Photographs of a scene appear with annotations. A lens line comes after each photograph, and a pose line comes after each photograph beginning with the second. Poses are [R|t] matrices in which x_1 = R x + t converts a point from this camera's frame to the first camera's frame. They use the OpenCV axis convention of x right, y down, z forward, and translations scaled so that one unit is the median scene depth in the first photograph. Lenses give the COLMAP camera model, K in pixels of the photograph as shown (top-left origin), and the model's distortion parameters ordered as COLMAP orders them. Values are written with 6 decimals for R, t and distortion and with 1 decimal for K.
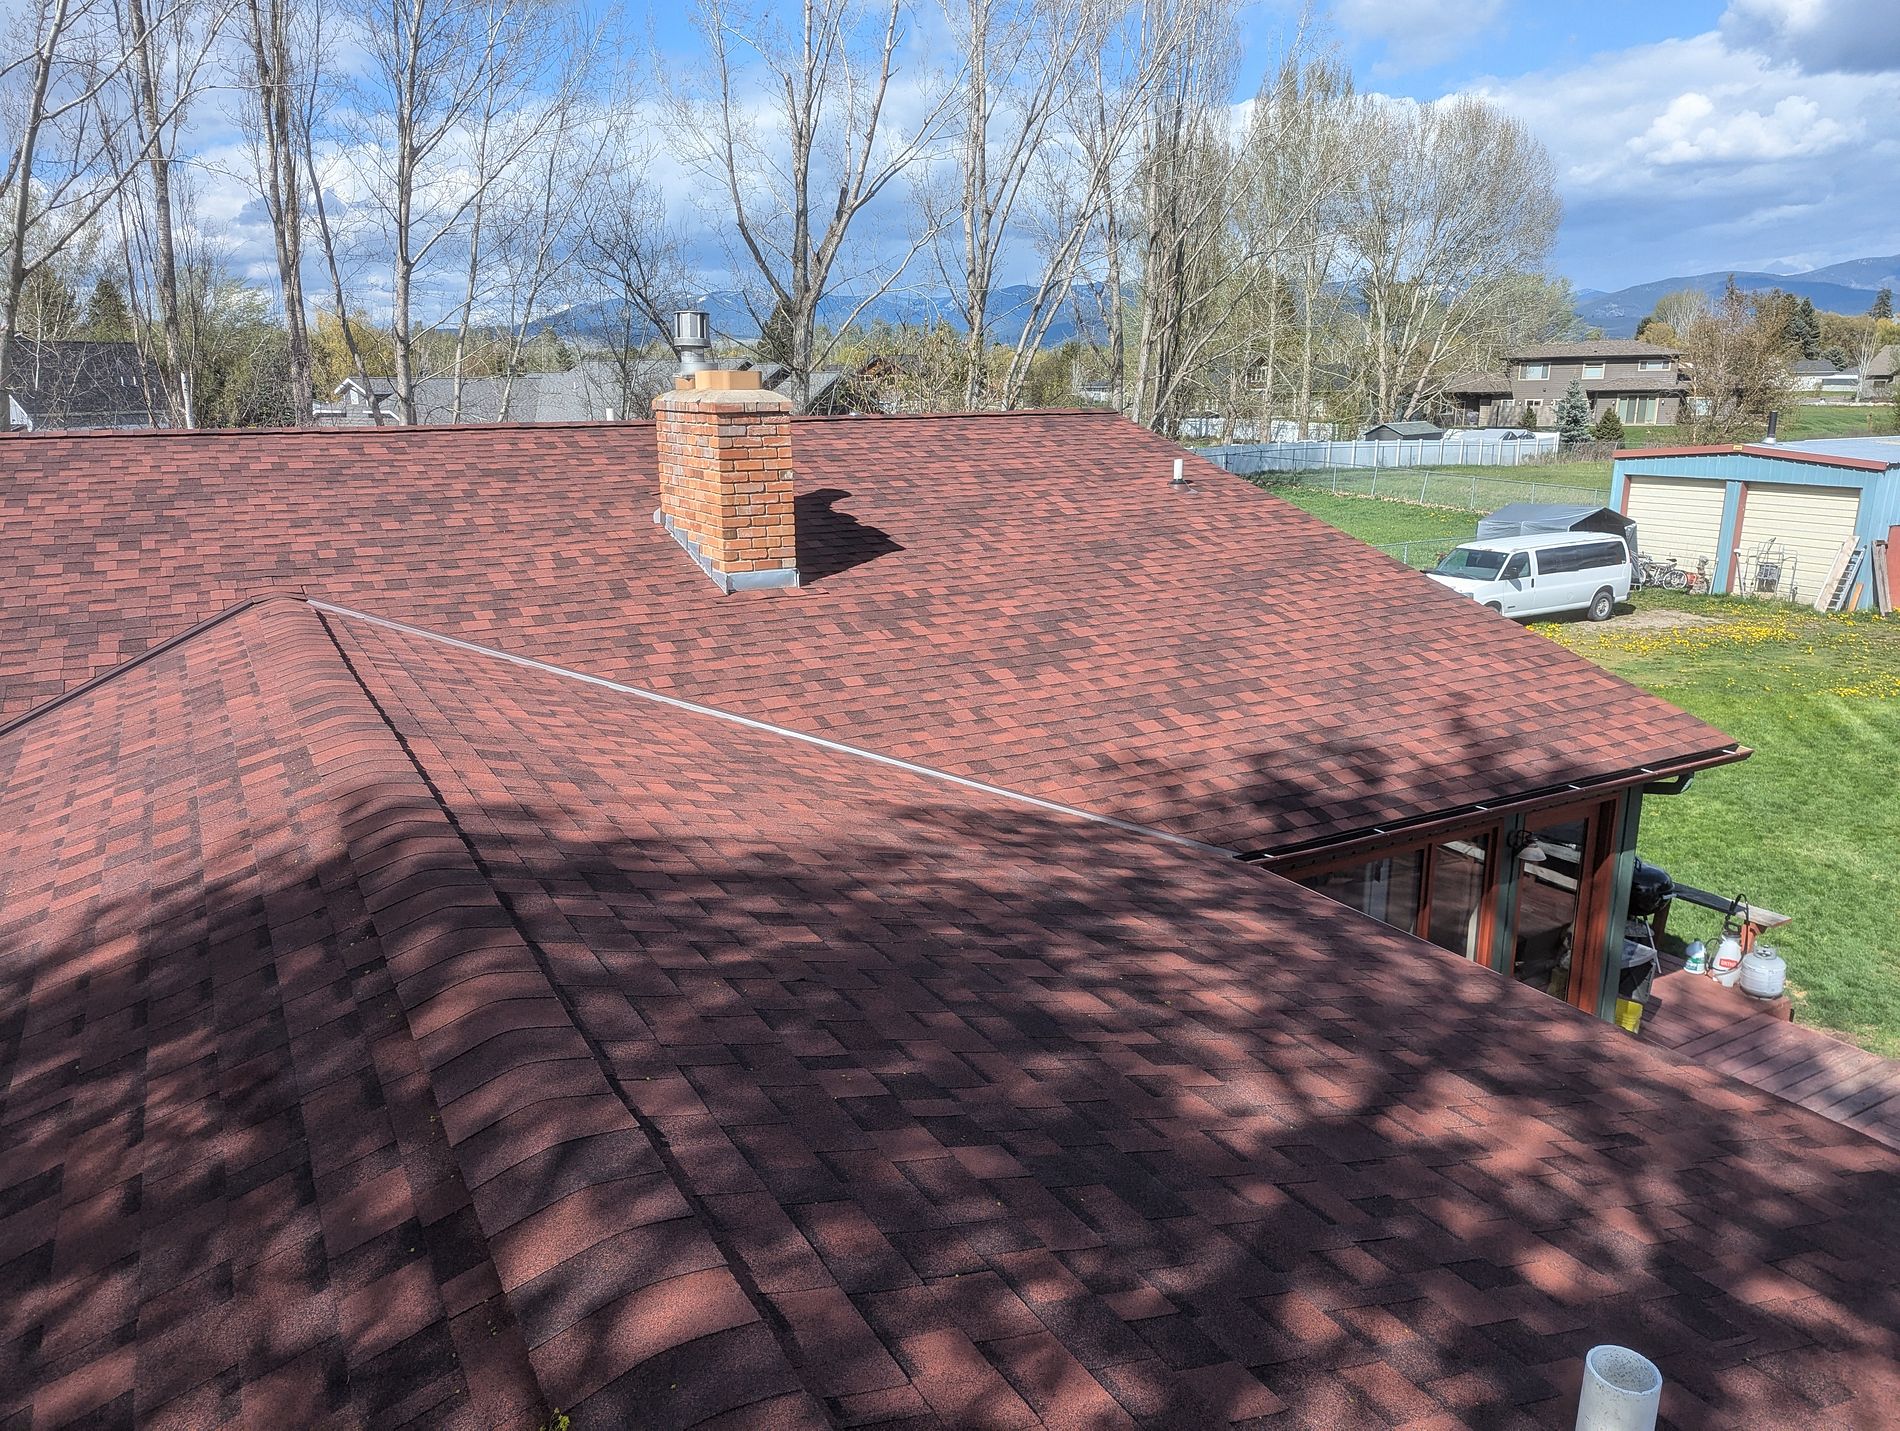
lens RADIAL K [[1378.3, 0, 943.5], [0, 1378.3, 723.5], [0, 0, 1]] dist [0.022143, -0.006941]
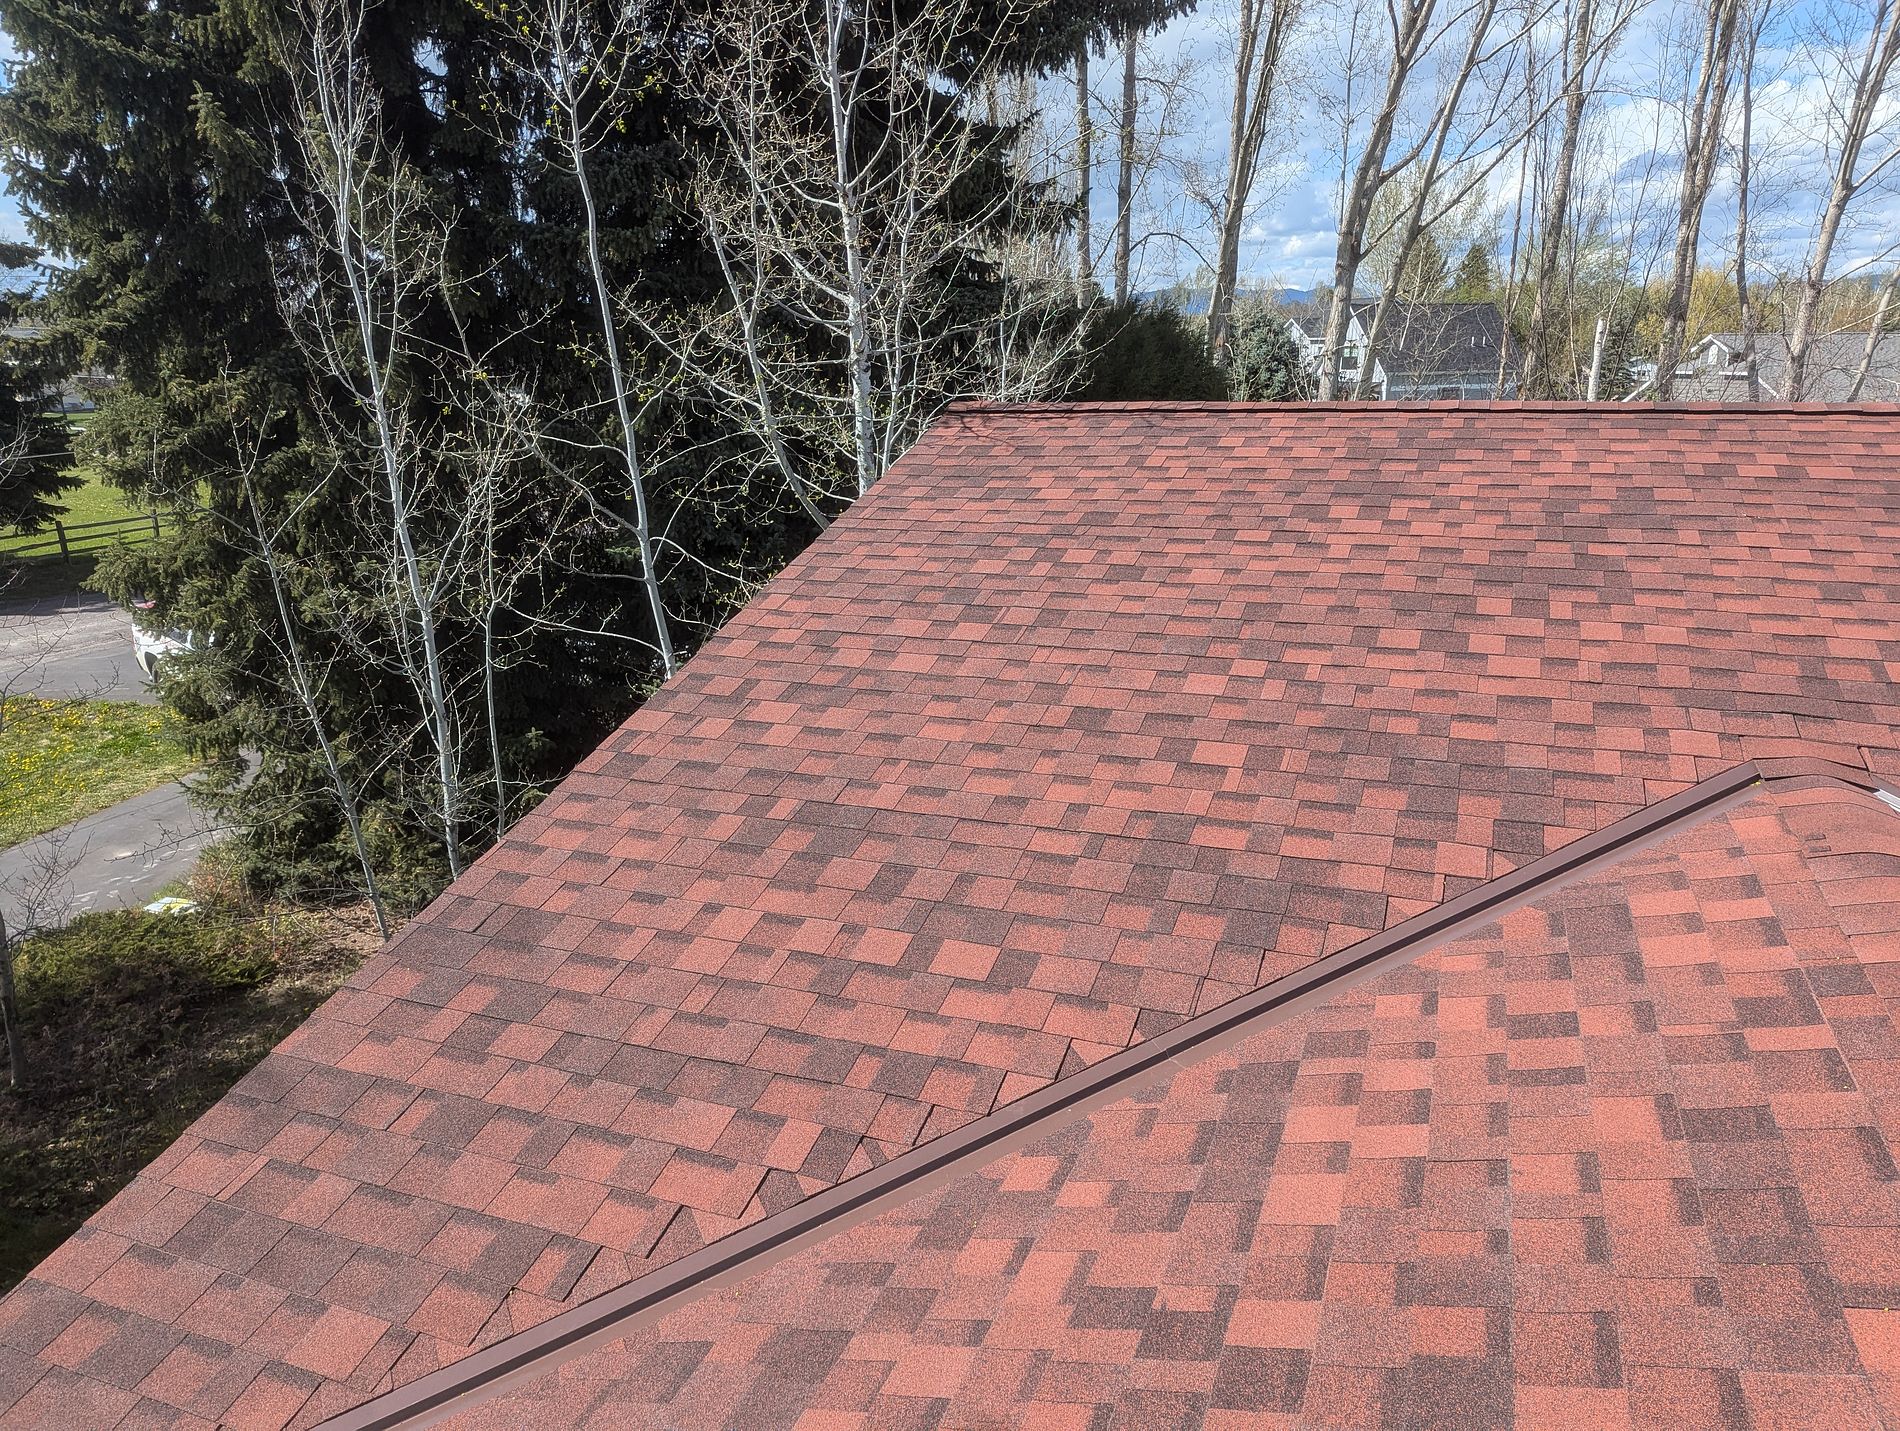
lens RADIAL K [[1378.3, 0, 945.9], [0, 1378.3, 708.6], [0, 0, 1]] dist [0.022143, -0.006941]
pose [[0.644339, 0.197309, -0.738848, -0.295830], [-0.184425, 0.977719, 0.100266, -0.095472], [0.742169, 0.071657, 0.666371, 0.420838]]
